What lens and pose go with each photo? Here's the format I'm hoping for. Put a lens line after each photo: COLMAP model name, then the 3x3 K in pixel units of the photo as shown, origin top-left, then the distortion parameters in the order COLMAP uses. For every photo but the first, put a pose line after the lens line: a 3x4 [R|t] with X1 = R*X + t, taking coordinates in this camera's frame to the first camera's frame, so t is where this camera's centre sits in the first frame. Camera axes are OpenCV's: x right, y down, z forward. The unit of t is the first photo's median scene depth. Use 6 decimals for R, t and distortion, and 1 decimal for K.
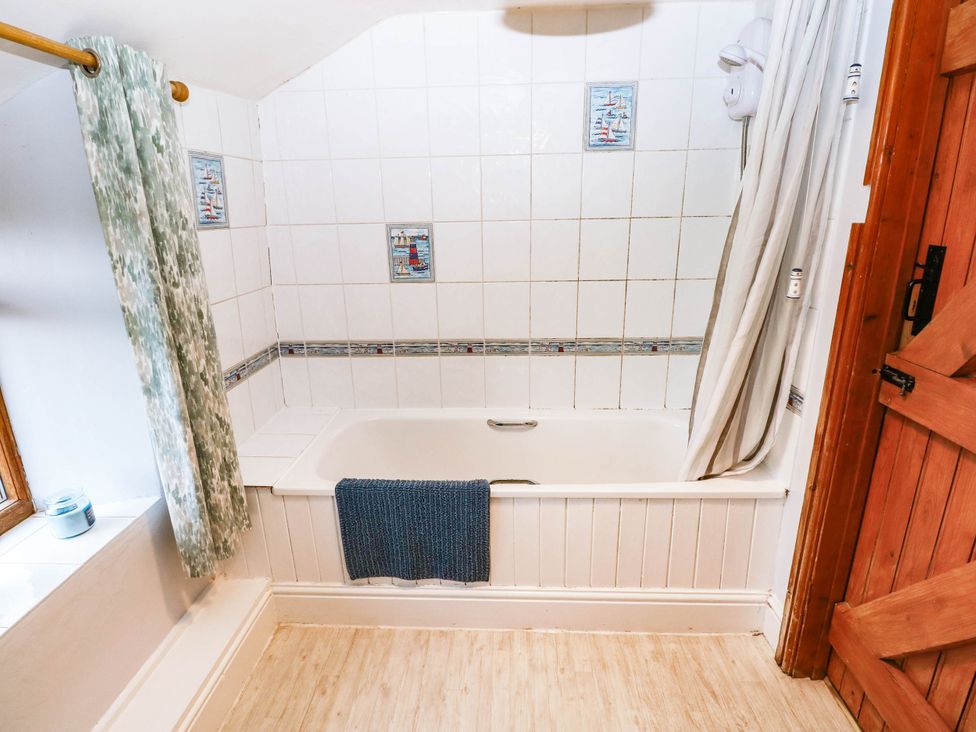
lens RADIAL K [[519.1, 0, 486.6], [0, 519.1, 367.4], [0, 0, 1]] dist [-0.005279, -0.003535]
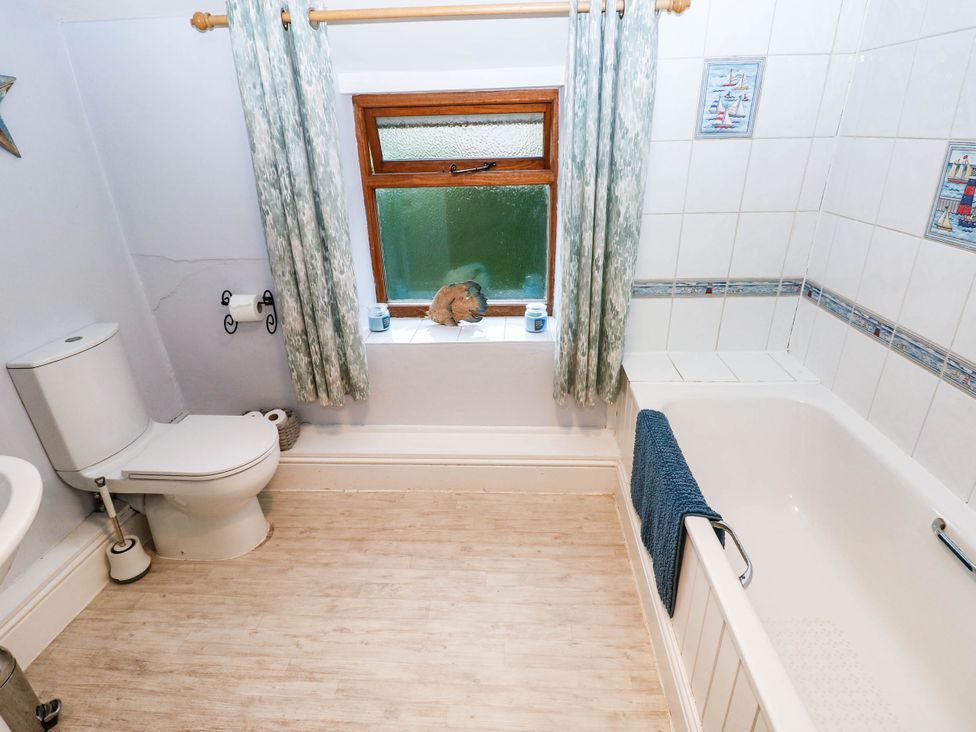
lens RADIAL K [[519.1, 0, 487.2], [0, 519.1, 363.6], [0, 0, 1]] dist [-0.005279, -0.003535]
pose [[-0.023480, 0.427415, -0.903750, 0.480243], [-0.268714, 0.868034, 0.417505, -0.153884], [0.962934, 0.252653, 0.094471, 0.478859]]
